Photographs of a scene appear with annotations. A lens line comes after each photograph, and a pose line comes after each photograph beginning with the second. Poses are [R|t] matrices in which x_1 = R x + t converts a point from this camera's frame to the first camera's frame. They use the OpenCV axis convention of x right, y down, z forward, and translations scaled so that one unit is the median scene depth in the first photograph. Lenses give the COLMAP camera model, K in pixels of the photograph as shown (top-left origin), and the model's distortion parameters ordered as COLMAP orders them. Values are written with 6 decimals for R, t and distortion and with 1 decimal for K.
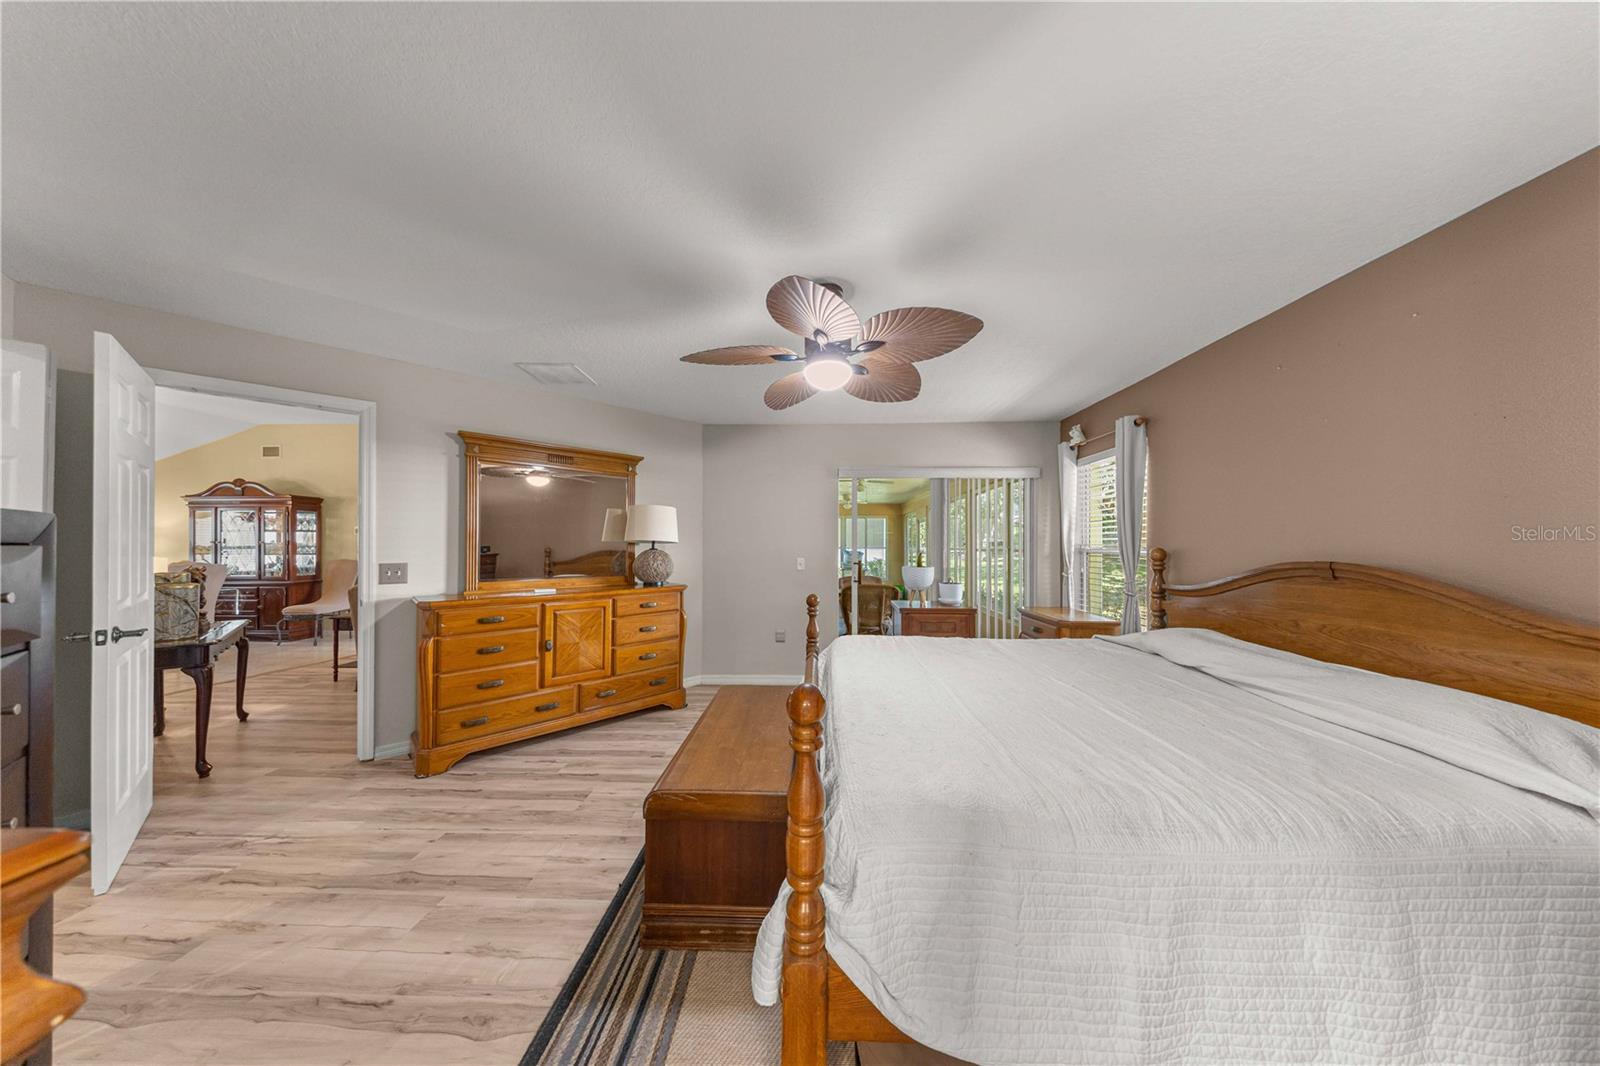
lens RADIAL K [[488.1, 0, 800.0], [0, 488.1, 533.0], [0, 0, 1]] dist [0.036049, -0.000035]
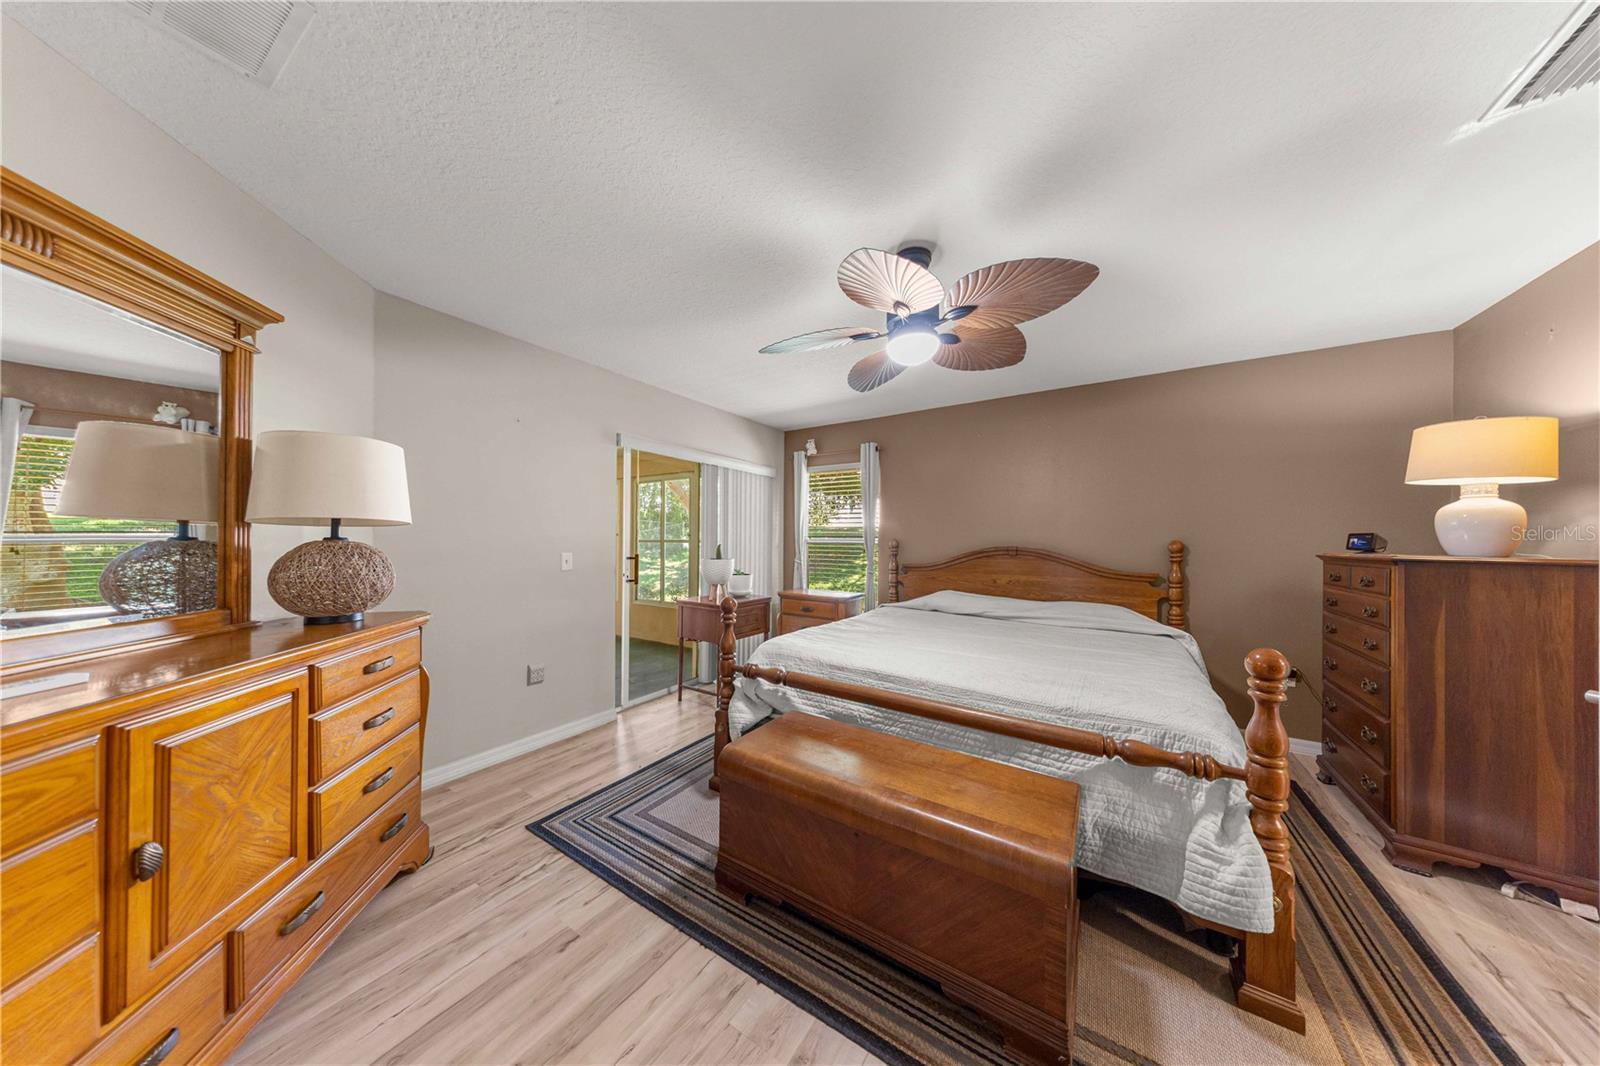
lens RADIAL K [[488.1, 0, 800.0], [0, 488.1, 533.0], [0, 0, 1]] dist [0.036049, -0.000035]
pose [[0.471827, 0.014710, 0.881568, -0.532974], [-0.032491, 0.999472, 0.000712, 0.015144], [-0.881092, -0.028980, 0.472056, 0.451716]]
